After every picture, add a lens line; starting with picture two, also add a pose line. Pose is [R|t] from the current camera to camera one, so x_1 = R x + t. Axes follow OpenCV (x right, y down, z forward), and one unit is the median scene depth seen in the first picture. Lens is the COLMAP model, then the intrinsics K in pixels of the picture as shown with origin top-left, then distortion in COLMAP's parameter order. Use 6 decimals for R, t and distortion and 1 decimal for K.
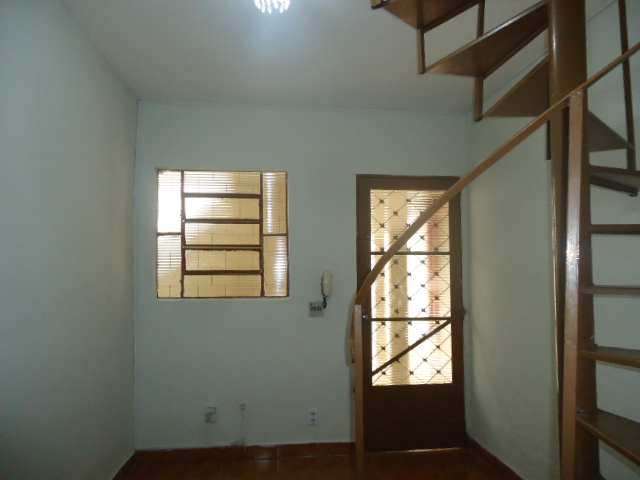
lens RADIAL K [[468.7, 0, 319.8], [0, 468.7, 240.8], [0, 0, 1]] dist [0.003877, 0.007379]
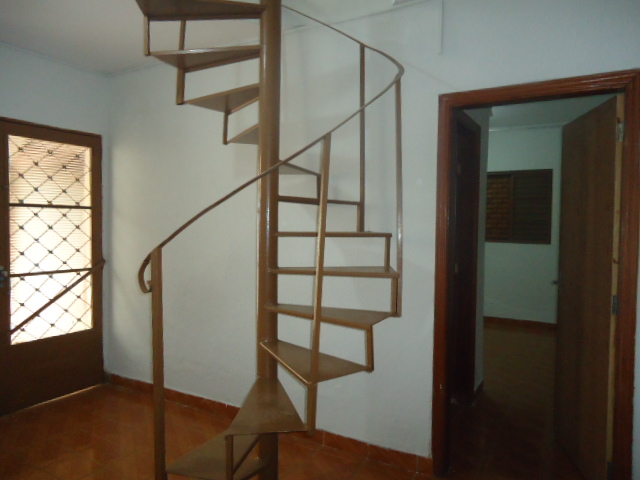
lens RADIAL K [[468.7, 0, 322.9], [0, 468.7, 238.4], [0, 0, 1]] dist [0.003877, 0.007379]
pose [[0.599673, -0.017596, 0.800052, -0.259000], [-0.053656, 0.996624, 0.062137, 0.002073], [-0.798444, -0.080190, 0.596705, -0.051064]]
